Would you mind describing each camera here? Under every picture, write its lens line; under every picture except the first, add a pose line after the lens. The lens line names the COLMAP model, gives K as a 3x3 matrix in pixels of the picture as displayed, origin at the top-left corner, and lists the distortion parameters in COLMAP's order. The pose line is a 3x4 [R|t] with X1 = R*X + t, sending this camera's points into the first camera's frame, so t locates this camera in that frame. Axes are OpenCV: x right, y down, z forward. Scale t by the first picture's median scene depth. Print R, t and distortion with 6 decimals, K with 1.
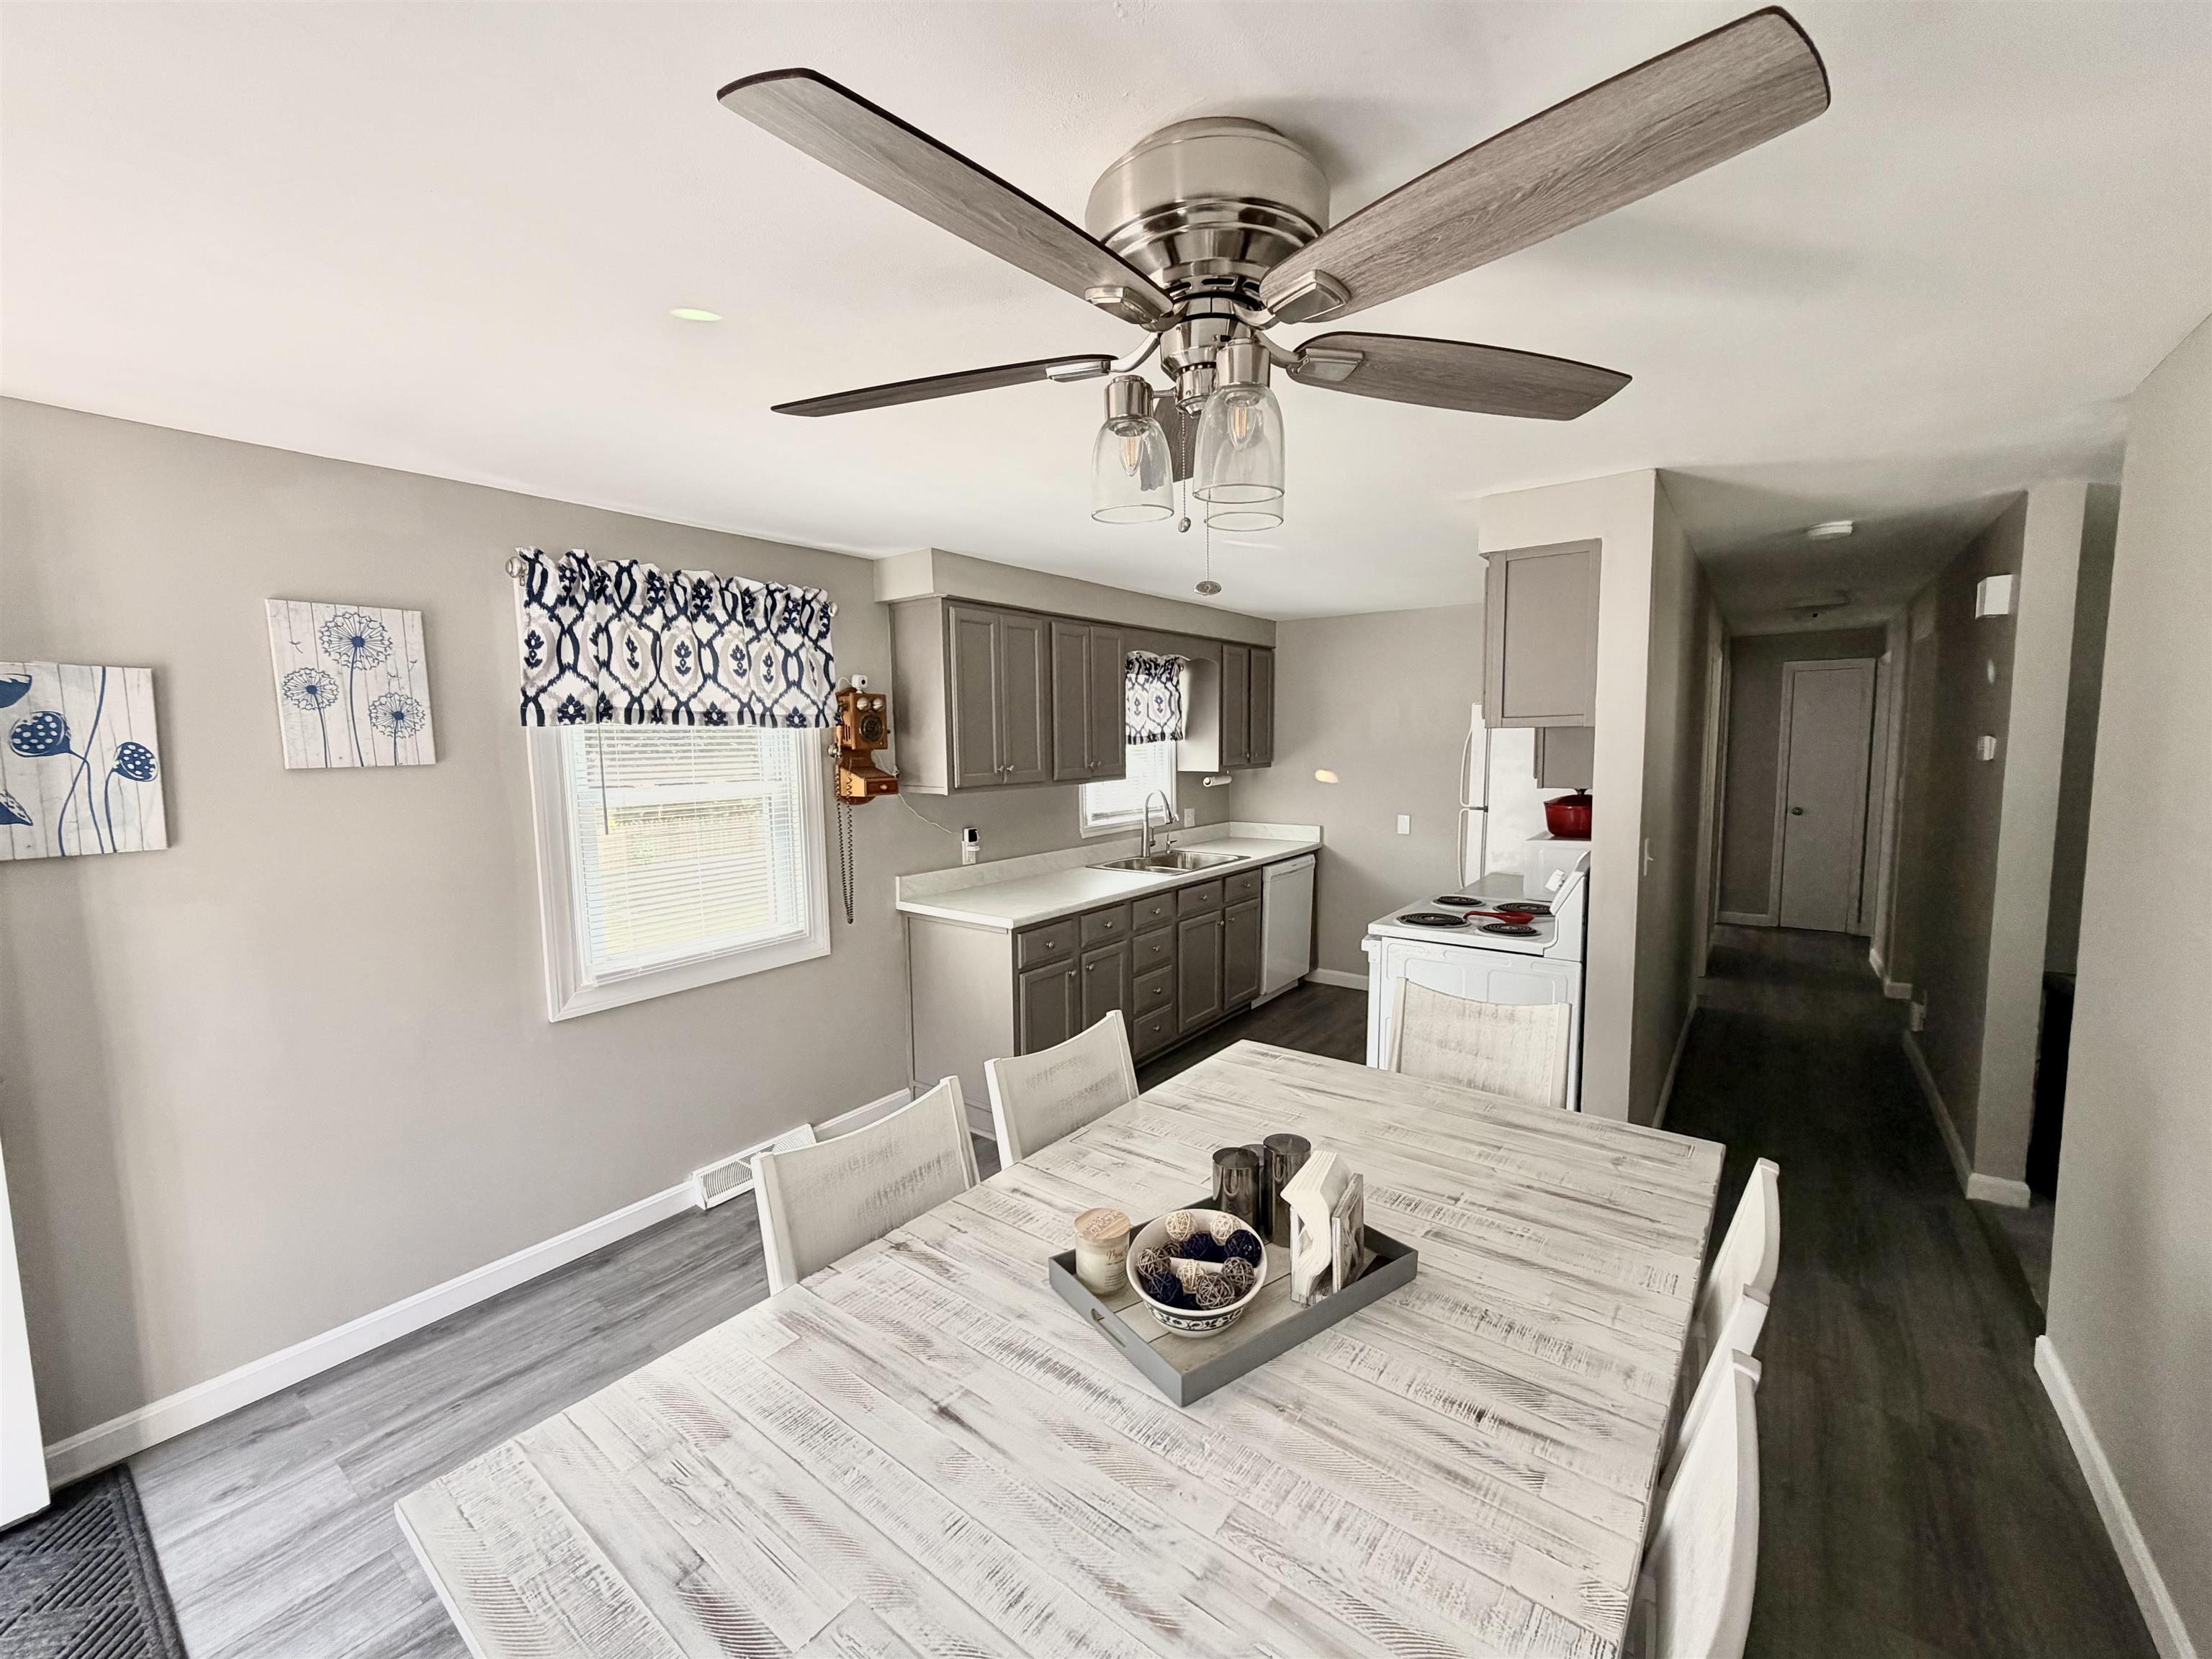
lens RADIAL K [[884.2, 0, 1113.5], [0, 884.2, 832.1], [0, 0, 1]] dist [0.000856, -0.000502]
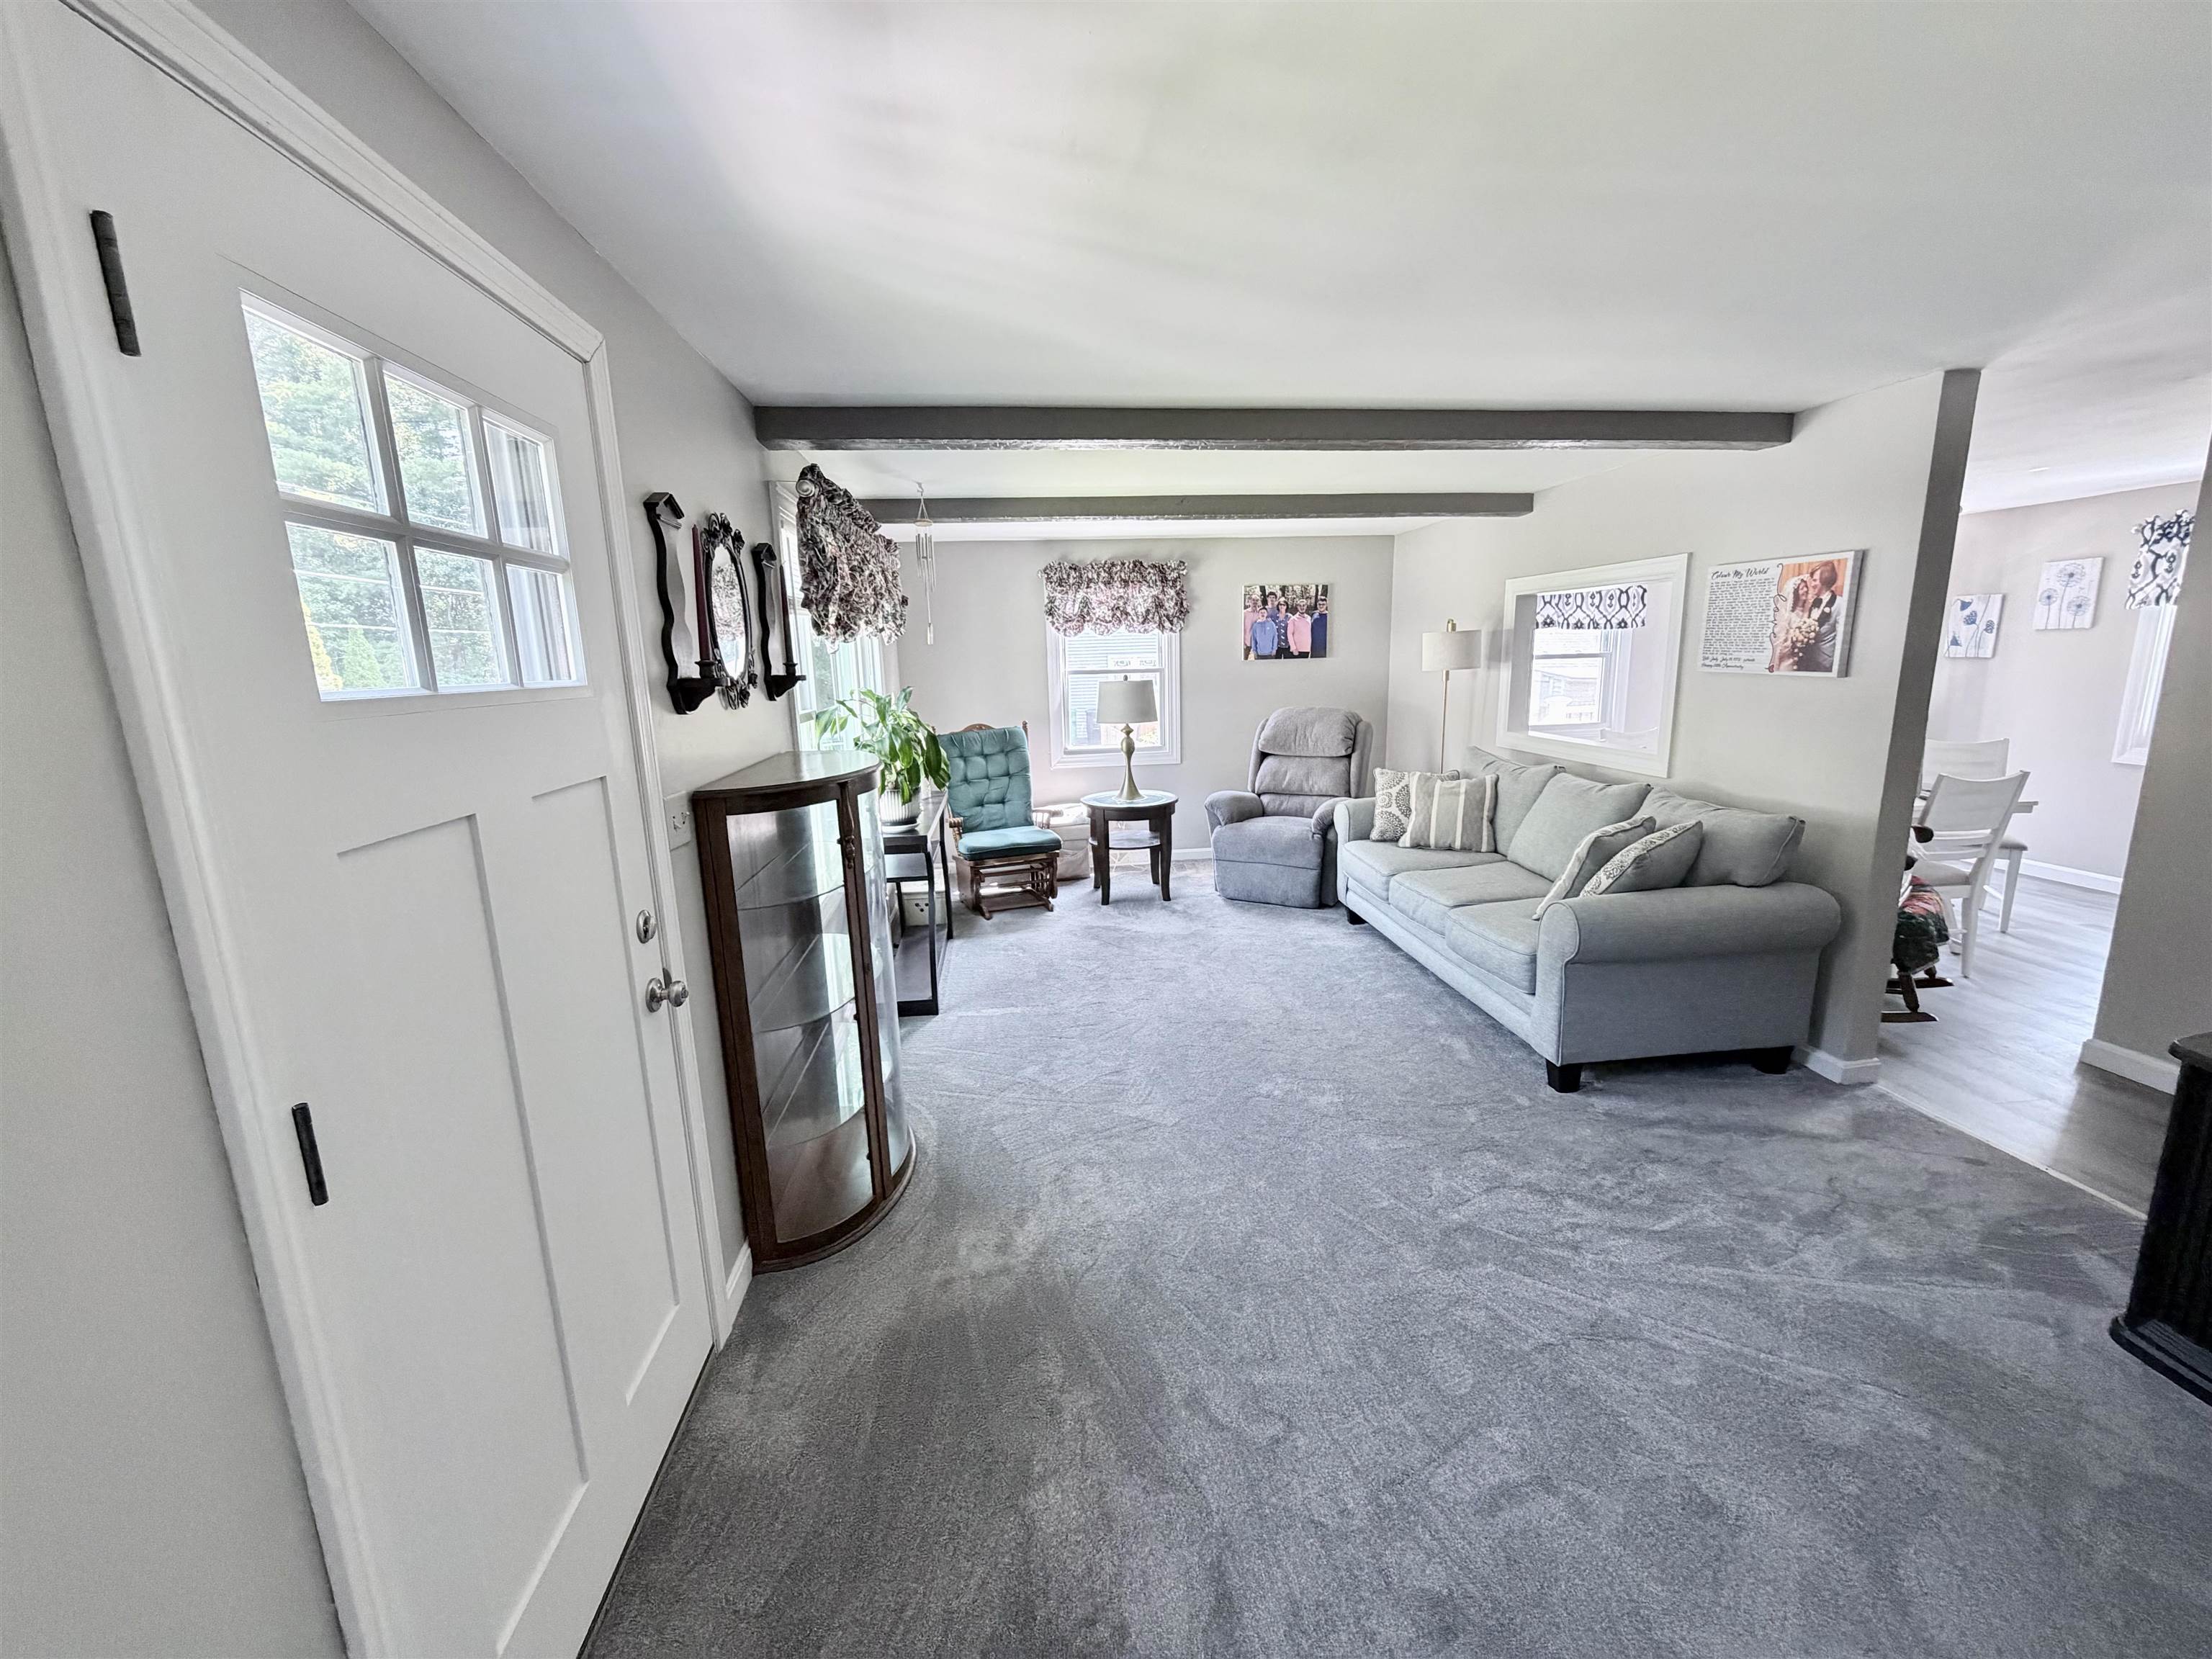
lens RADIAL K [[884.2, 0, 1114.0], [0, 884.2, 828.0], [0, 0, 1]] dist [0.000856, -0.000502]
pose [[-0.725752, 0.164882, -0.667906, 2.102446], [-0.038580, 0.959572, 0.278805, -0.097879], [0.686874, 0.228111, -0.690051, 0.793367]]
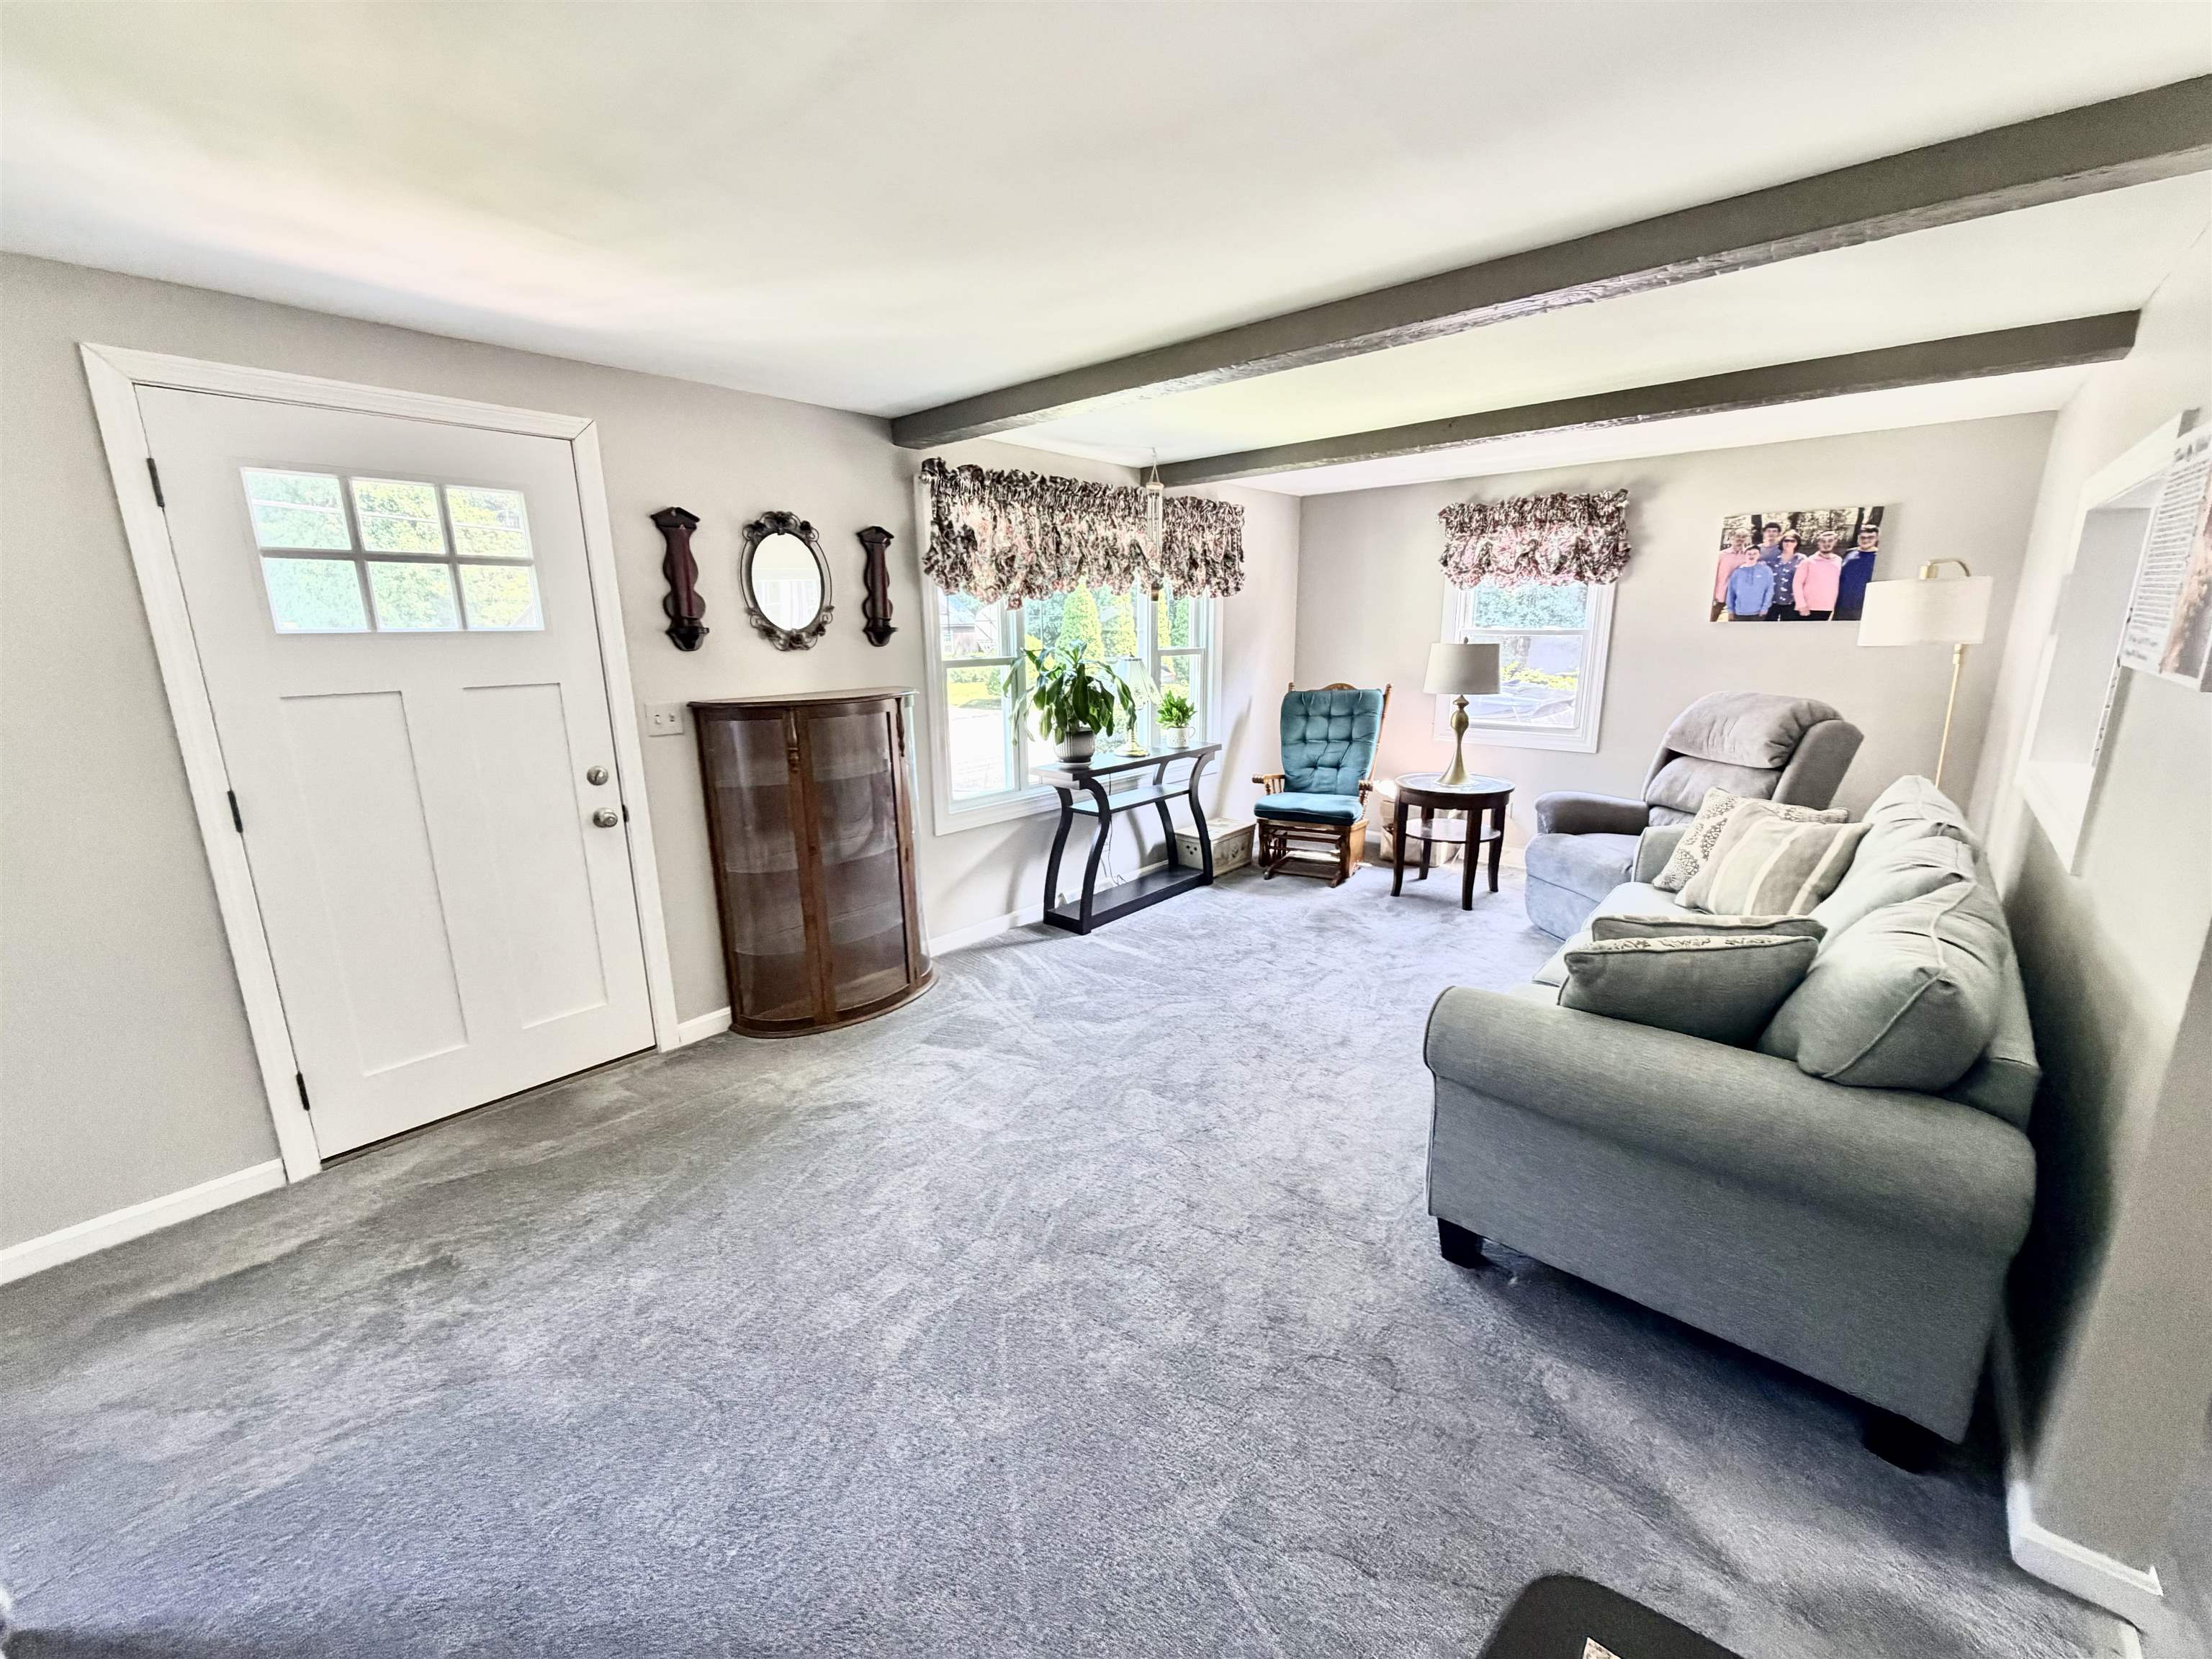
lens RADIAL K [[884.2, 0, 1107.8], [0, 884.2, 826.0], [0, 0, 1]] dist [0.000856, -0.000502]
pose [[-0.996214, 0.006647, 0.086679, 1.284250], [0.034934, 0.943634, 0.329142, -0.111578], [-0.079605, 0.330924, -0.940294, 1.095750]]
